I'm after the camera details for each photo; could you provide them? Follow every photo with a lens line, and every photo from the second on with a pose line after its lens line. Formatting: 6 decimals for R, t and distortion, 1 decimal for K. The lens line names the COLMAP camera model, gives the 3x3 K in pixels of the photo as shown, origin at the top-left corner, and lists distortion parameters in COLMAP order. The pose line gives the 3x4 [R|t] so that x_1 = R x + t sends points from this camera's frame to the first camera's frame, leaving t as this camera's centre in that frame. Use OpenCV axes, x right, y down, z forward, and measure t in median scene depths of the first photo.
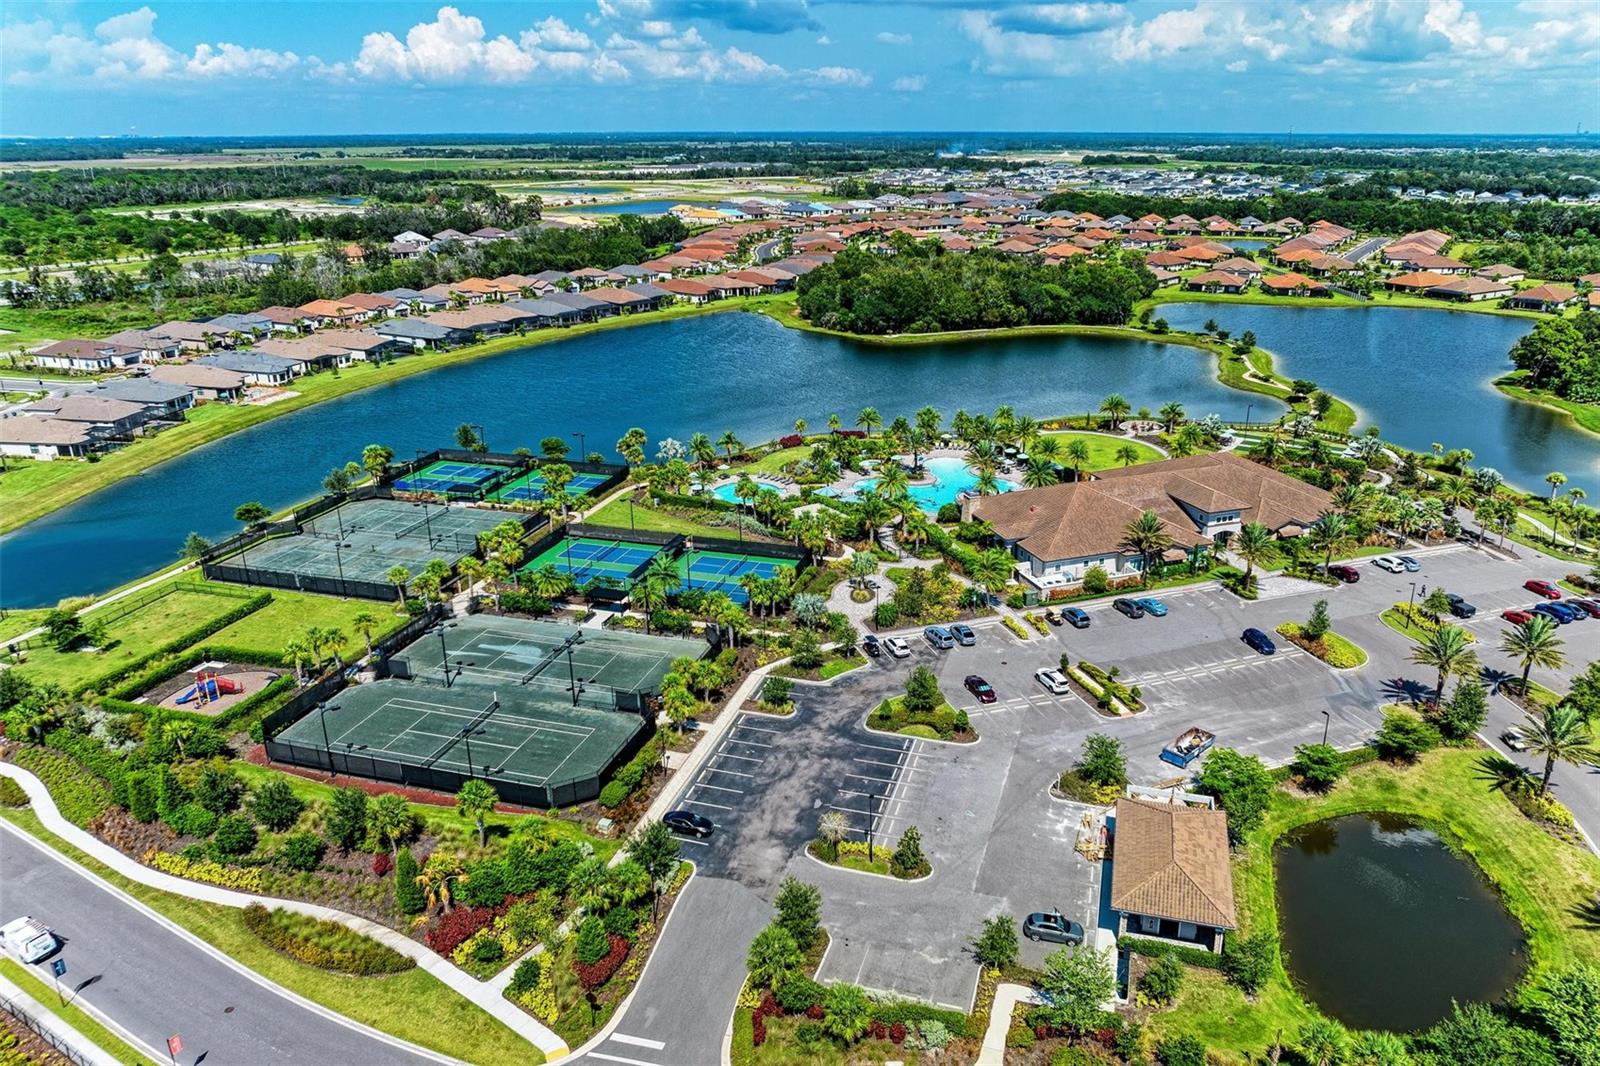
lens RADIAL K [[1137.3, 0, 831.5], [0, 1137.3, 533.8], [0, 0, 1]] dist [-0.026121, 0.004491]
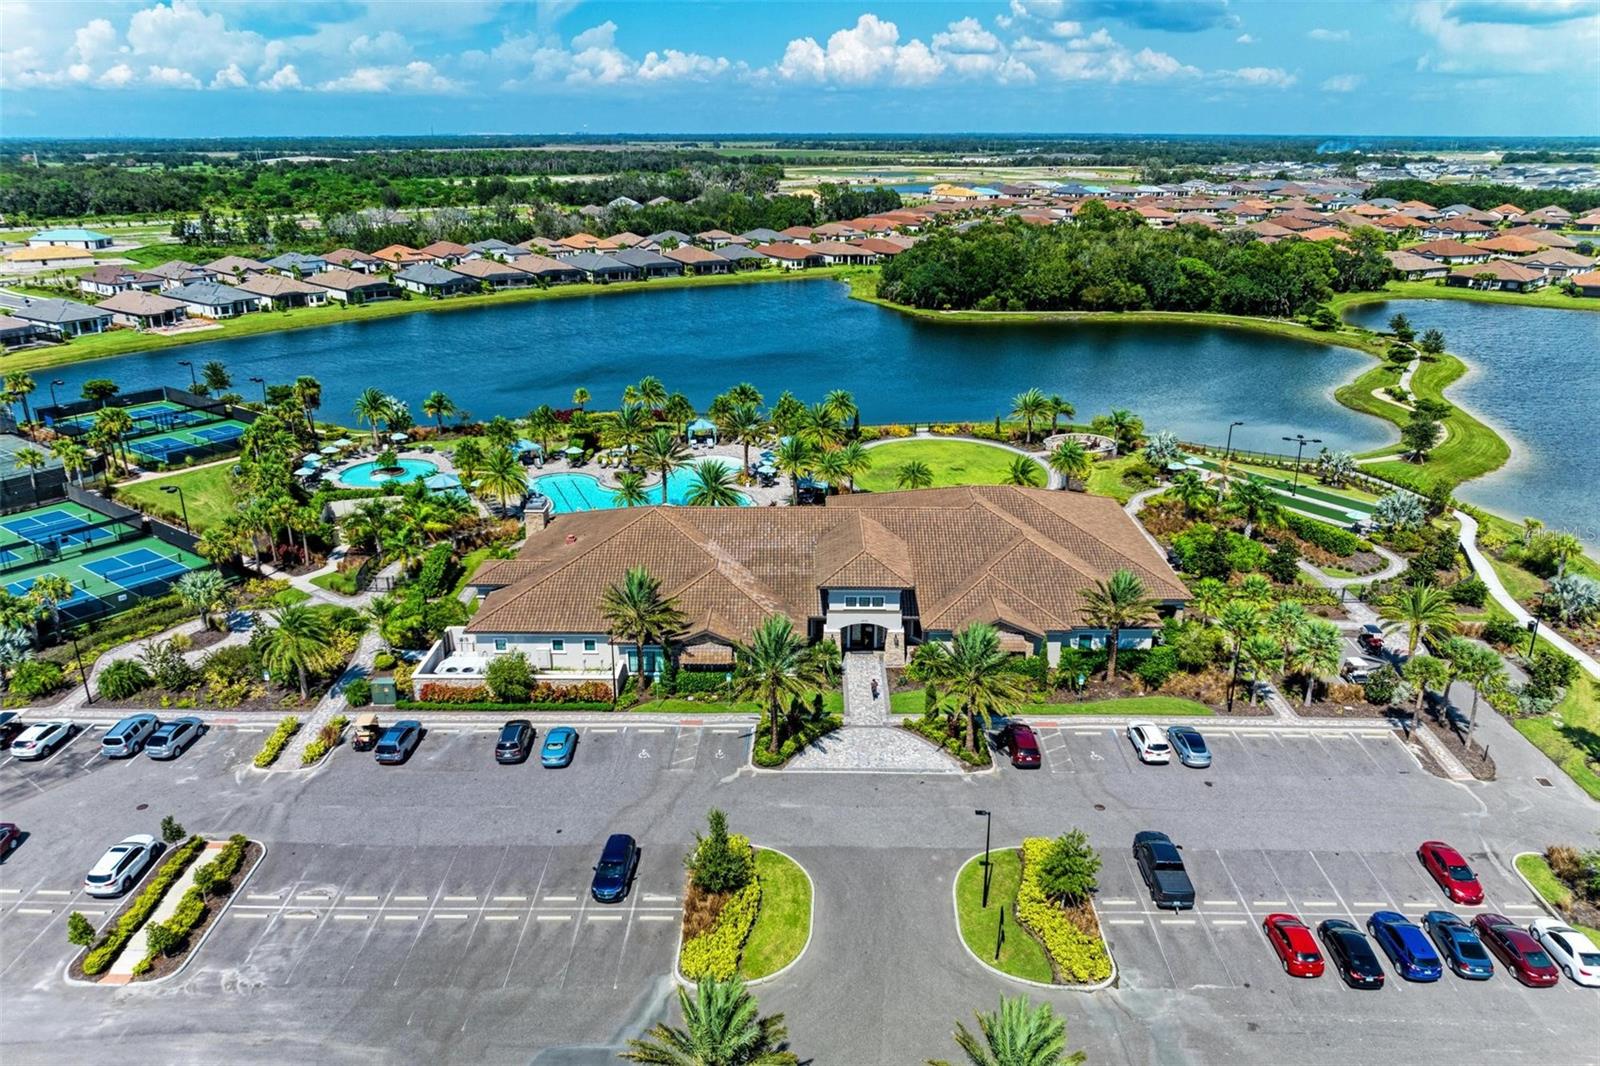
lens RADIAL K [[1129.8, 0, 800.0], [0, 1129.8, 533.0], [0, 0, 1]] dist [-0.037551, 0.024162]
pose [[0.934084, 0.120449, -0.336123, 0.254466], [-0.120999, 0.992463, 0.019389, -0.026630], [0.335925, 0.022559, 0.941618, 0.251653]]
